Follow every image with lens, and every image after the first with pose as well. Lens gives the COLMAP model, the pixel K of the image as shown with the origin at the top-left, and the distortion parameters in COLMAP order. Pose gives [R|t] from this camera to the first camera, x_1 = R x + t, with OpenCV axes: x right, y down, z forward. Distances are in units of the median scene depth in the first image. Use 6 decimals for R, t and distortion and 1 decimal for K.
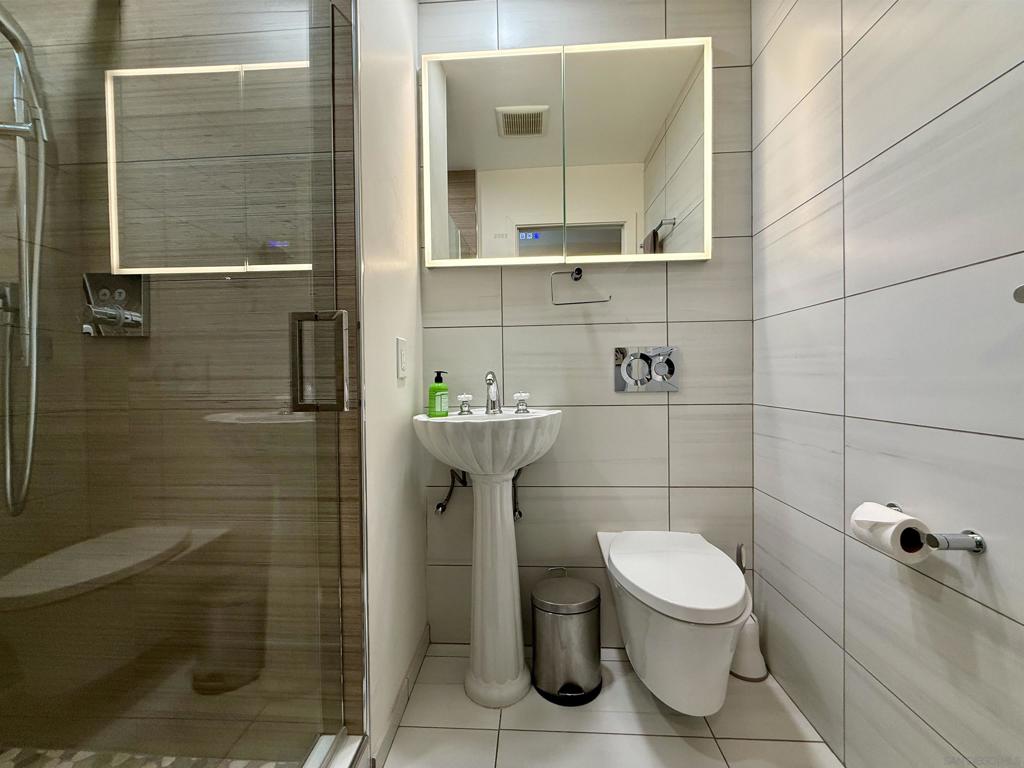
lens RADIAL K [[412.6, 0, 507.9], [0, 412.6, 384.1], [0, 0, 1]] dist [-0.005012, 0.000178]
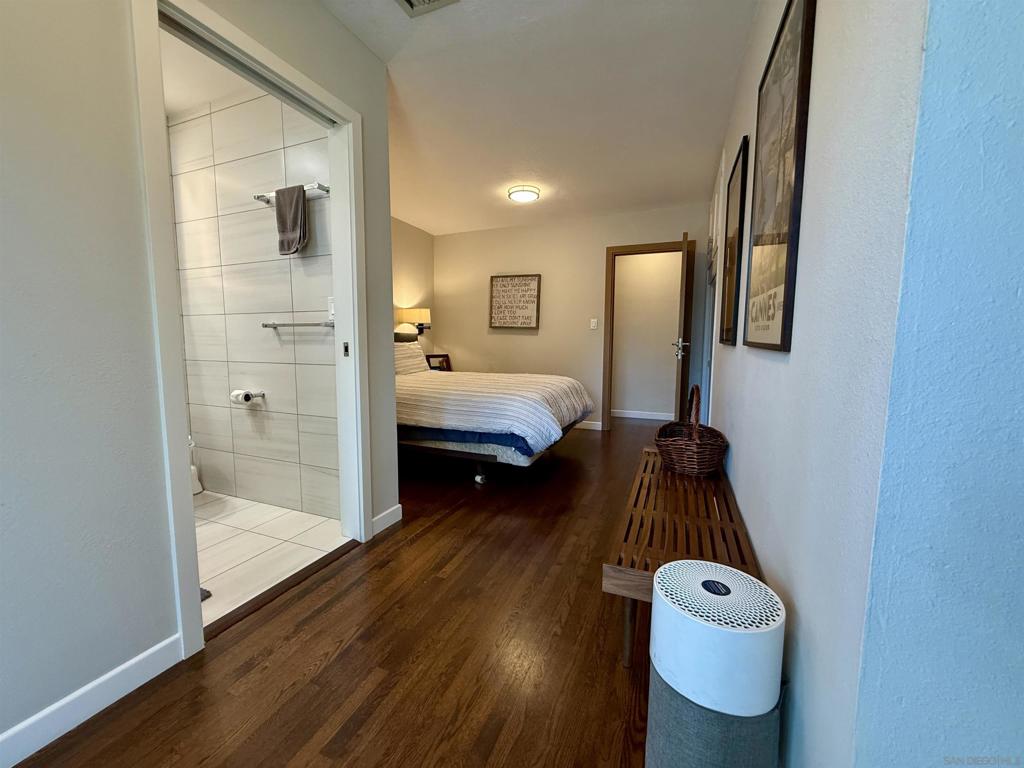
lens RADIAL K [[412.6, 0, 506.4], [0, 412.6, 382.5], [0, 0, 1]] dist [-0.005012, 0.000178]
pose [[0.323334, -0.085928, 0.942375, -1.323362], [-0.001389, 0.995824, 0.091279, -0.036702], [-0.946284, -0.030822, 0.321865, -1.857548]]
